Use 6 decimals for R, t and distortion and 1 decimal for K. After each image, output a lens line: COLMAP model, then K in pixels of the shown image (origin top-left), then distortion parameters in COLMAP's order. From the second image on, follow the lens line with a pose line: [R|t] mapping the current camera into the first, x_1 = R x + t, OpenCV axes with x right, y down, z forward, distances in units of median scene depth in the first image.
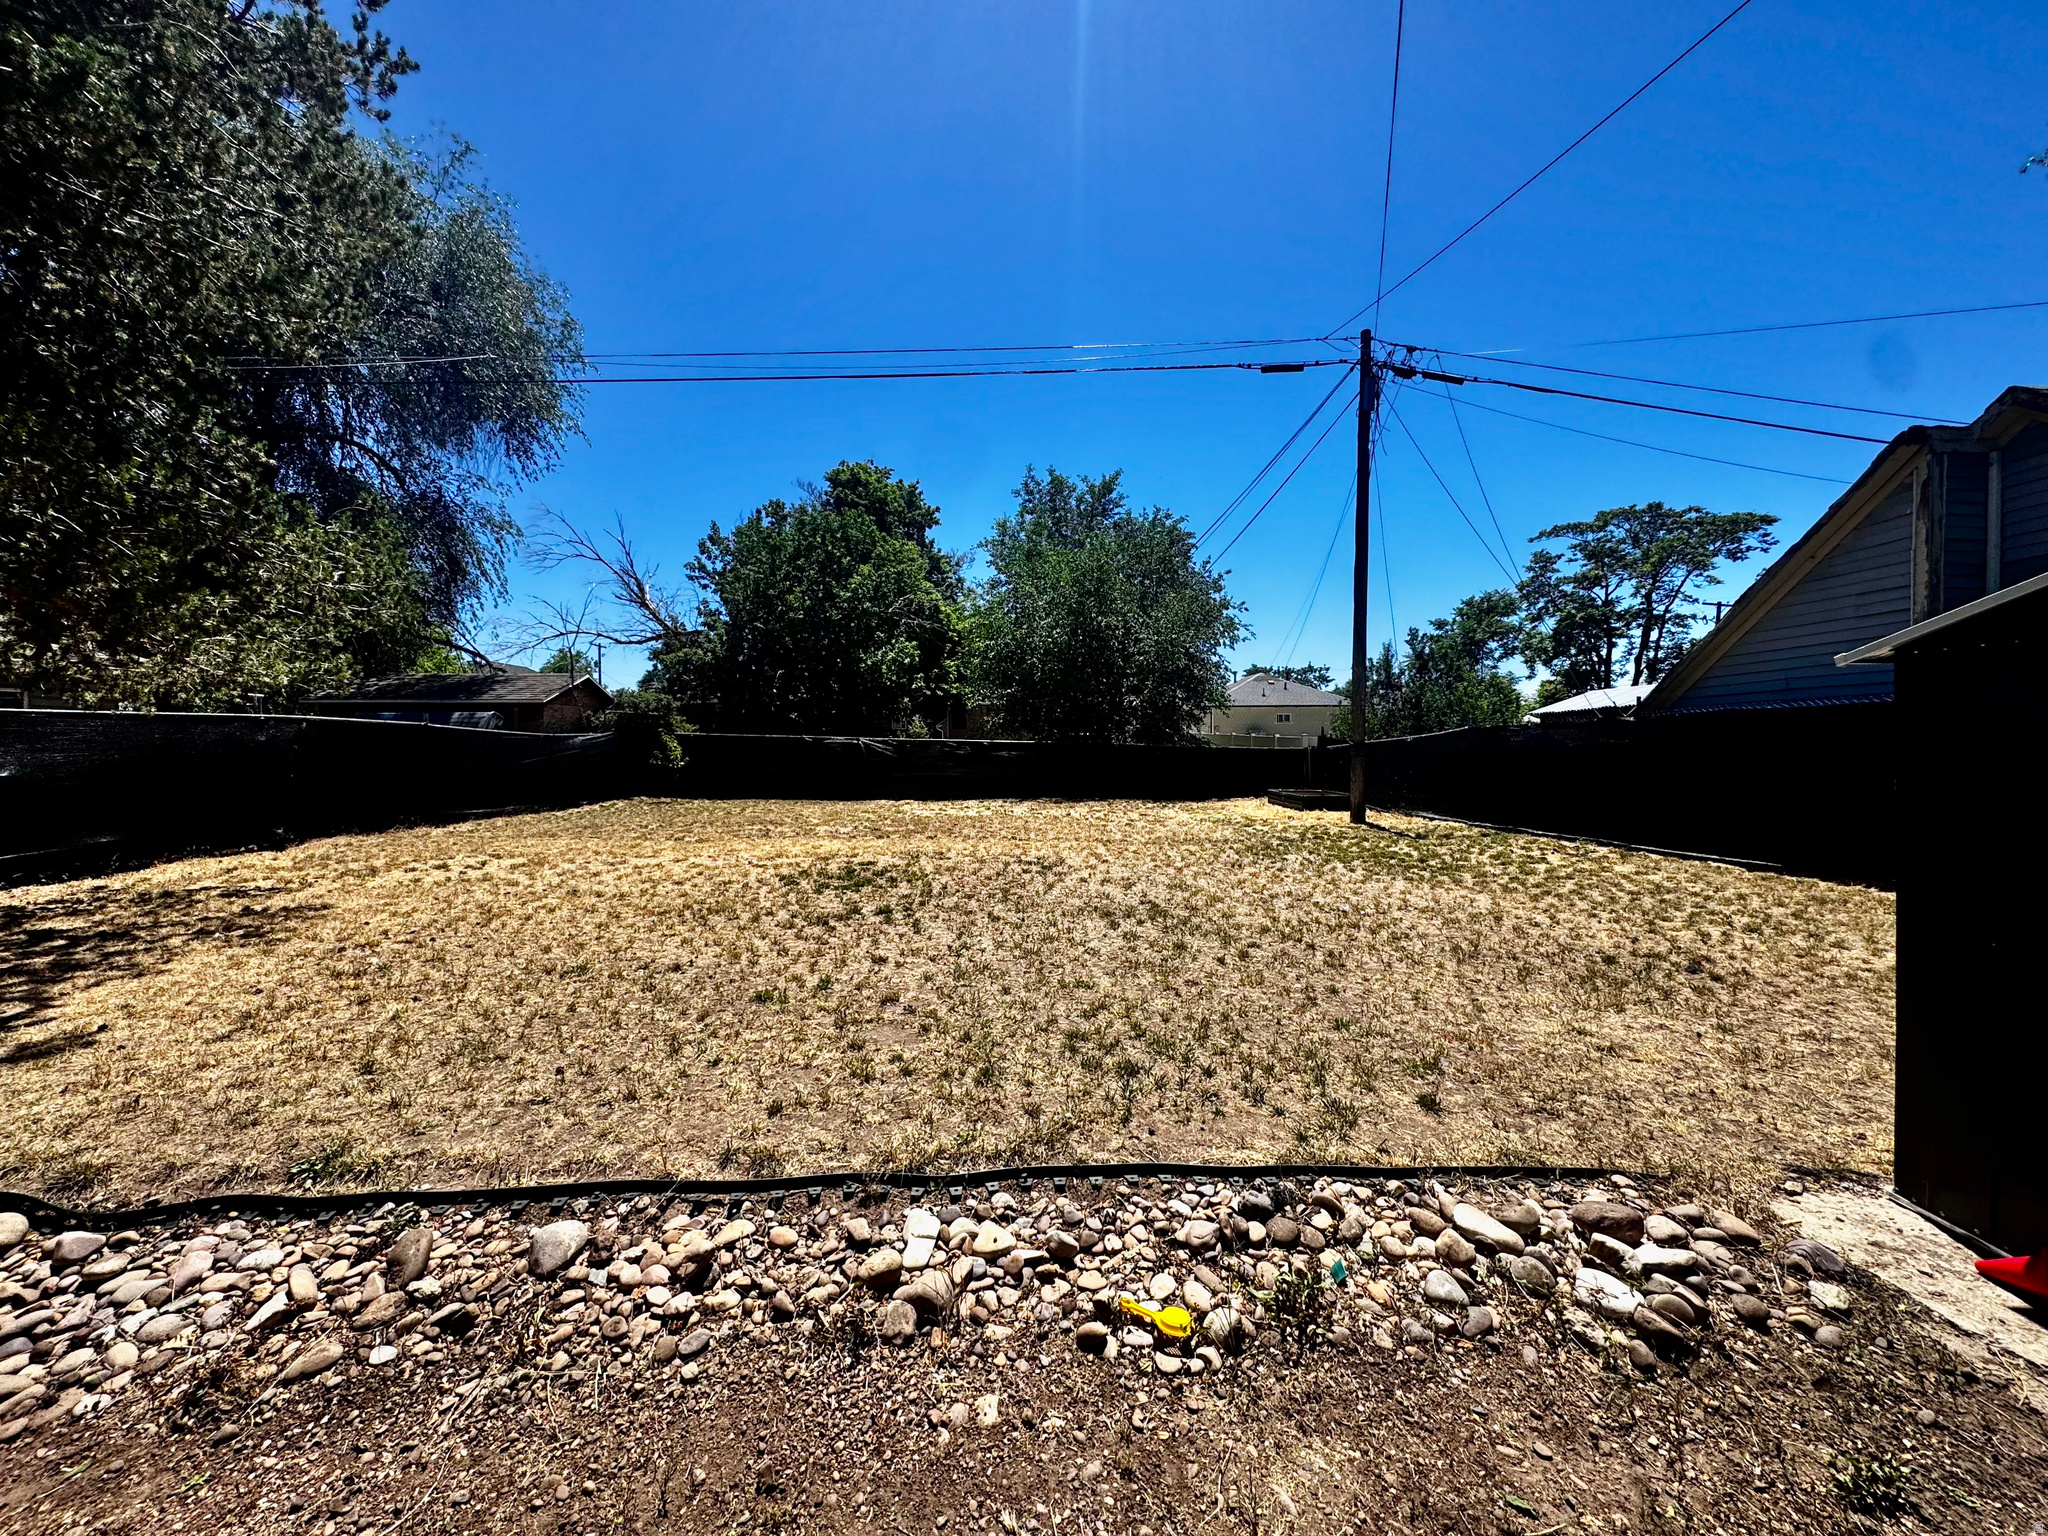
lens RADIAL K [[816.2, 0, 1027.2], [0, 816.2, 764.2], [0, 0, 1]] dist [-0.001415, -0.000042]
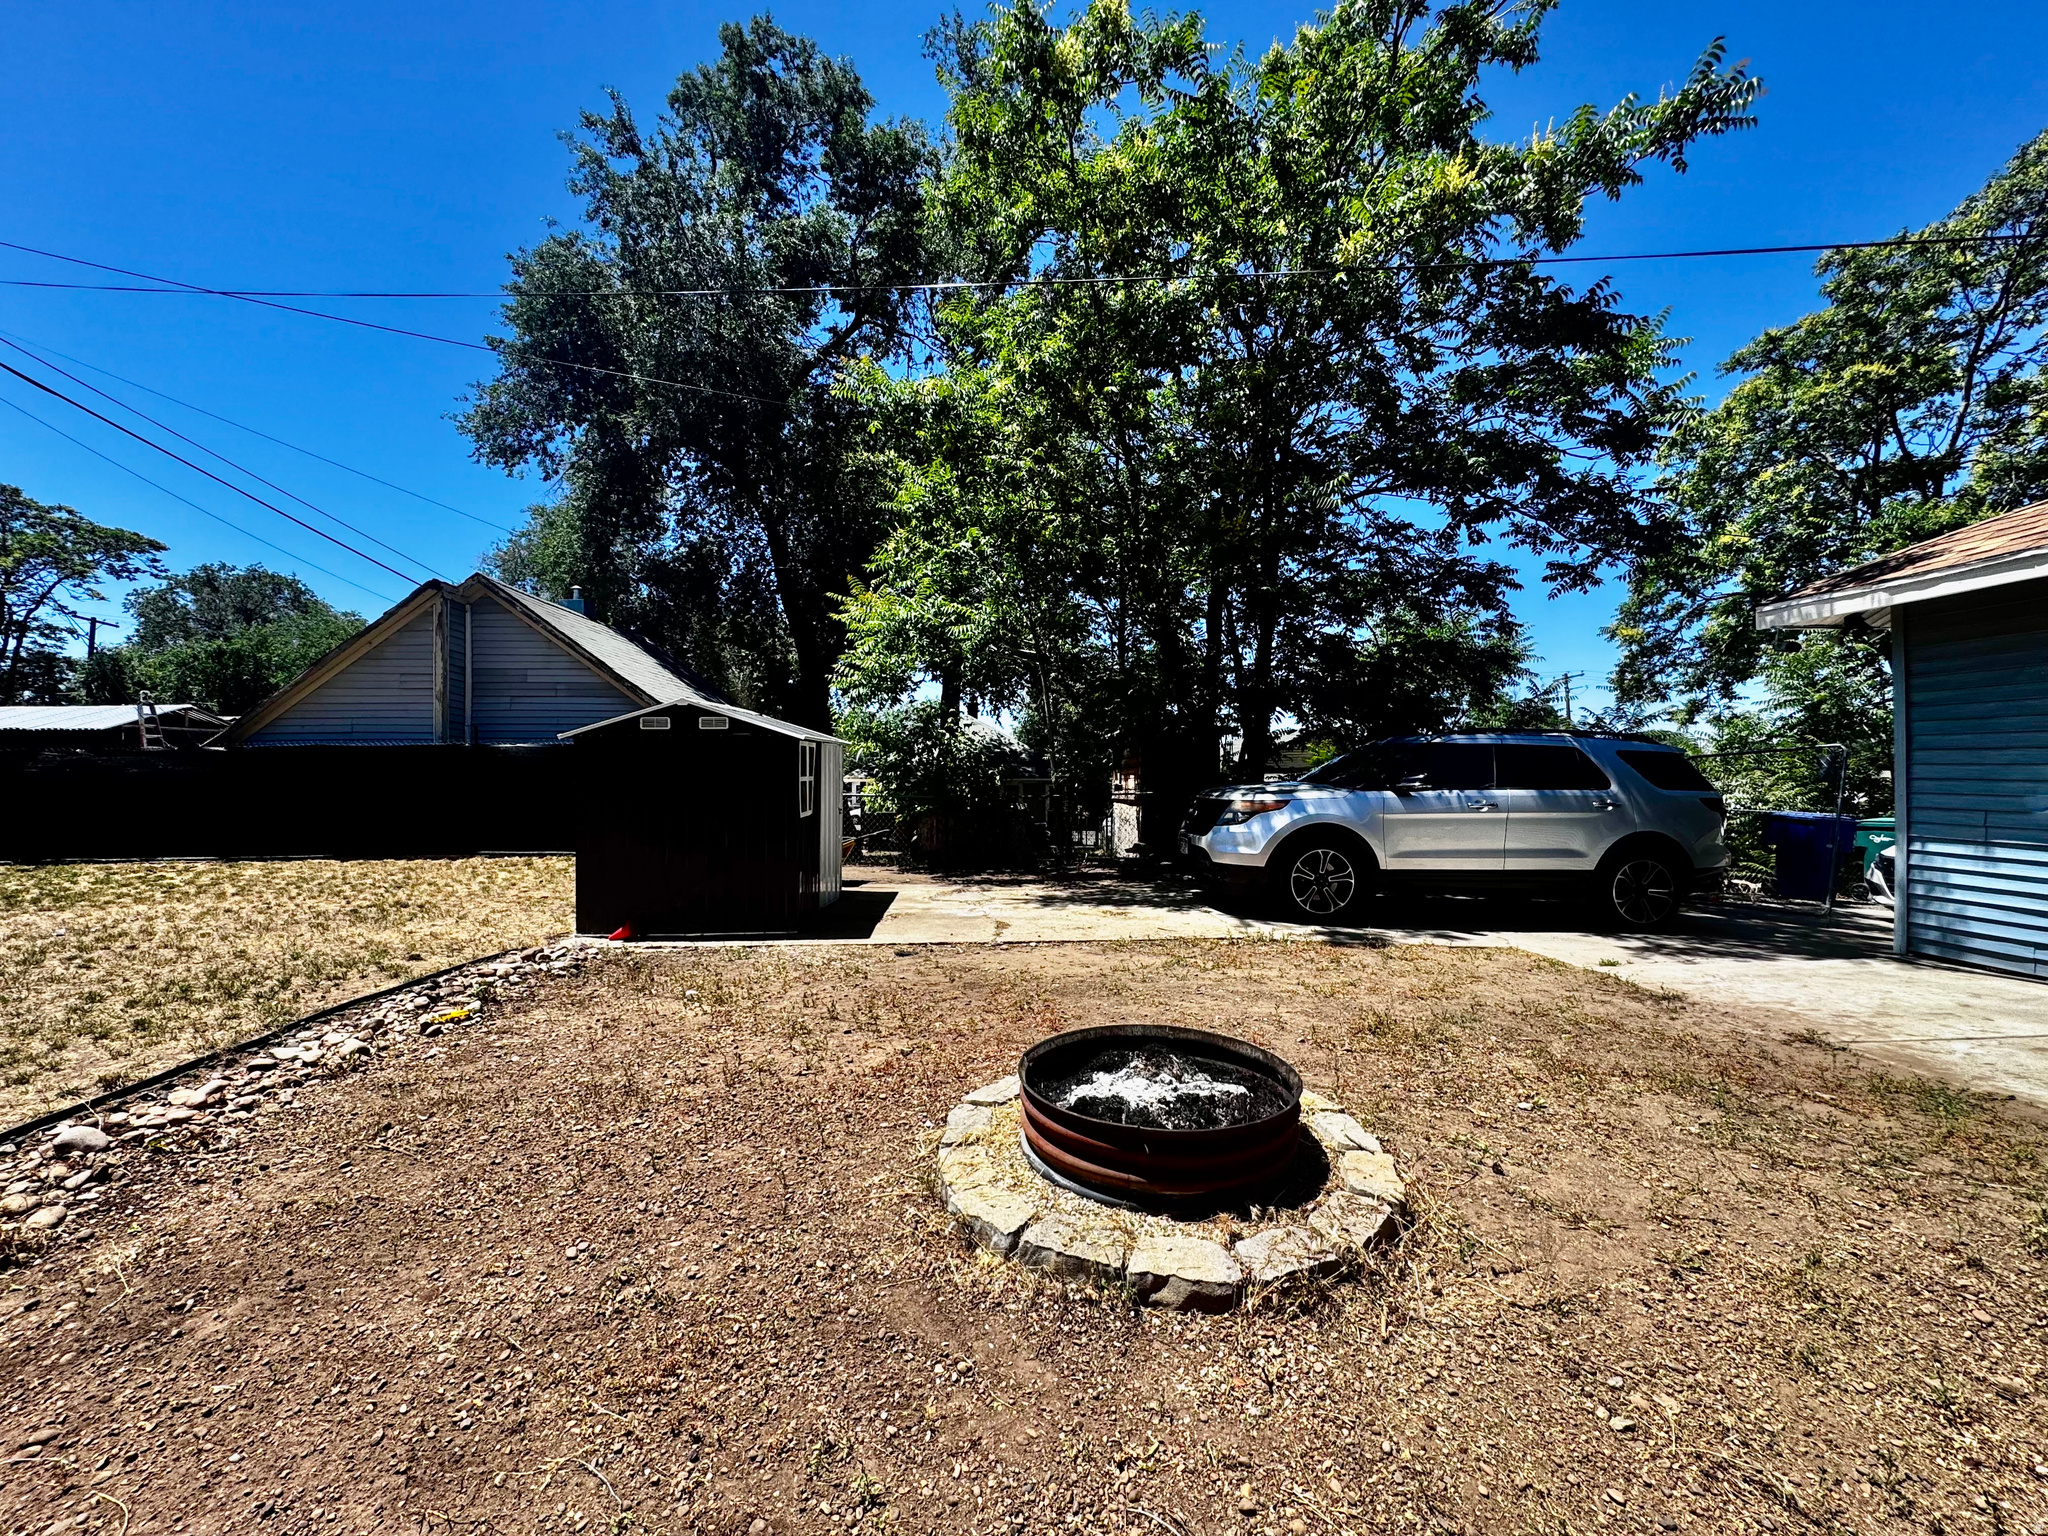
lens RADIAL K [[823.3, 0, 1026.4], [0, 823.3, 768.2], [0, 0, 1]] dist [-0.000802, 0.000812]
pose [[-0.016219, 0.006280, 0.999849, -0.163079], [0.025567, 0.999656, -0.005864, 0.002806], [-0.999542, 0.025468, -0.016374, -0.044746]]
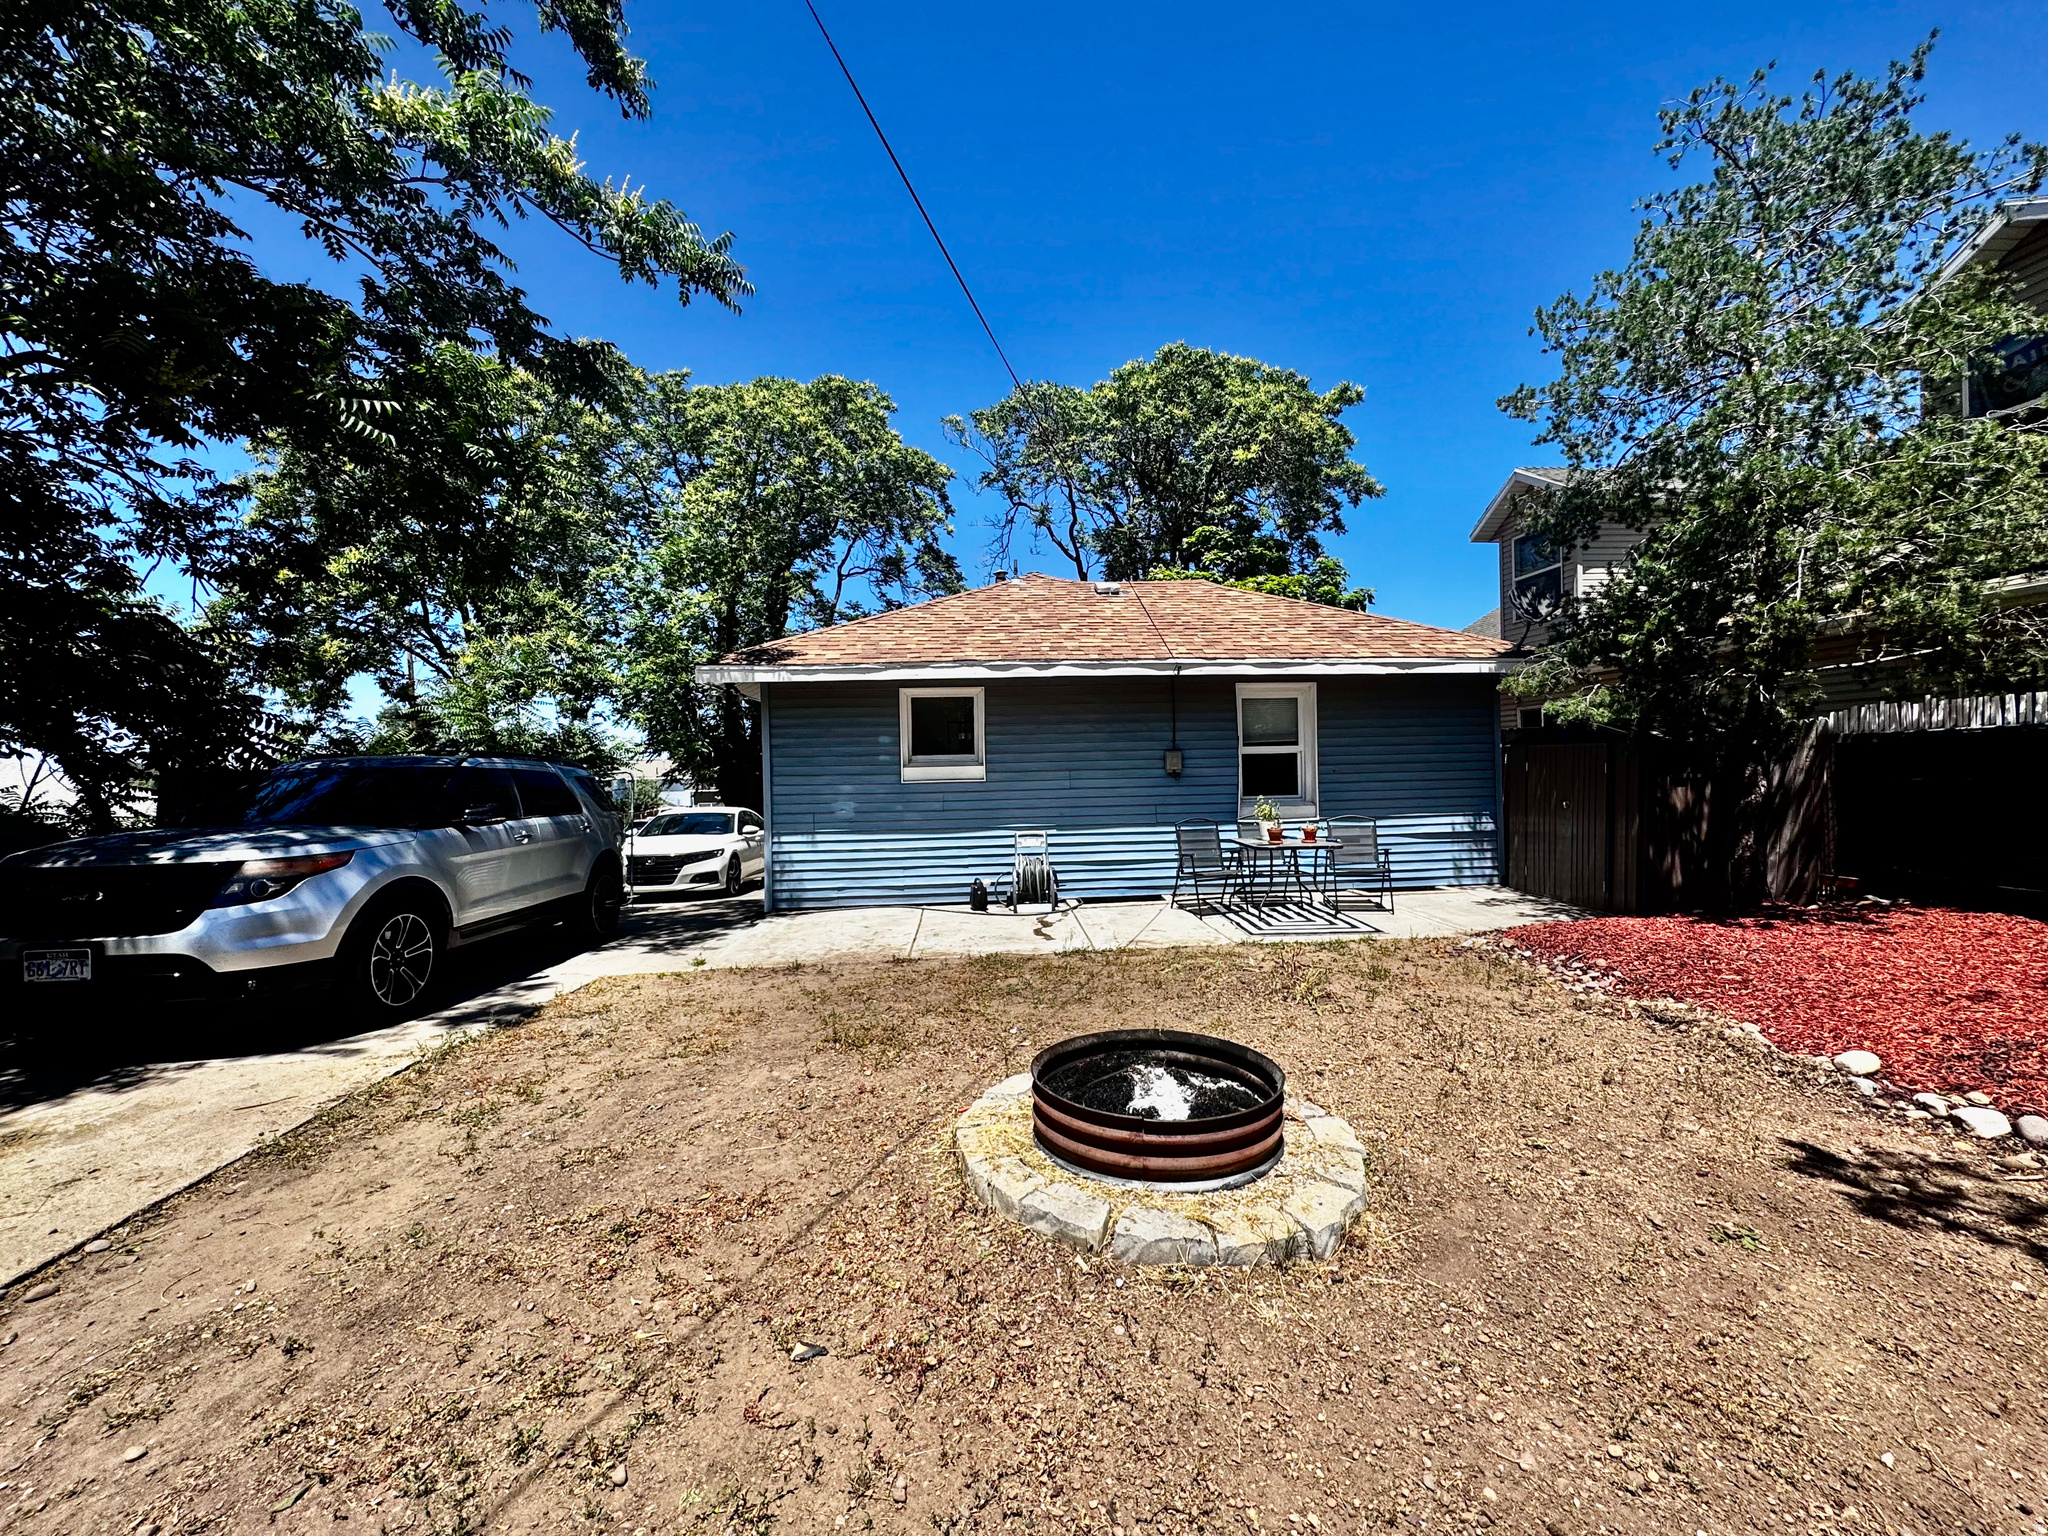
lens RADIAL K [[823.3, 0, 1026.4], [0, 823.3, 768.2], [0, 0, 1]] dist [-0.000802, 0.000812]
pose [[-0.998483, 0.024992, -0.049058, -0.024368], [0.024134, 0.999547, 0.017991, -0.004640], [0.049486, 0.016780, -0.998634, 0.062349]]
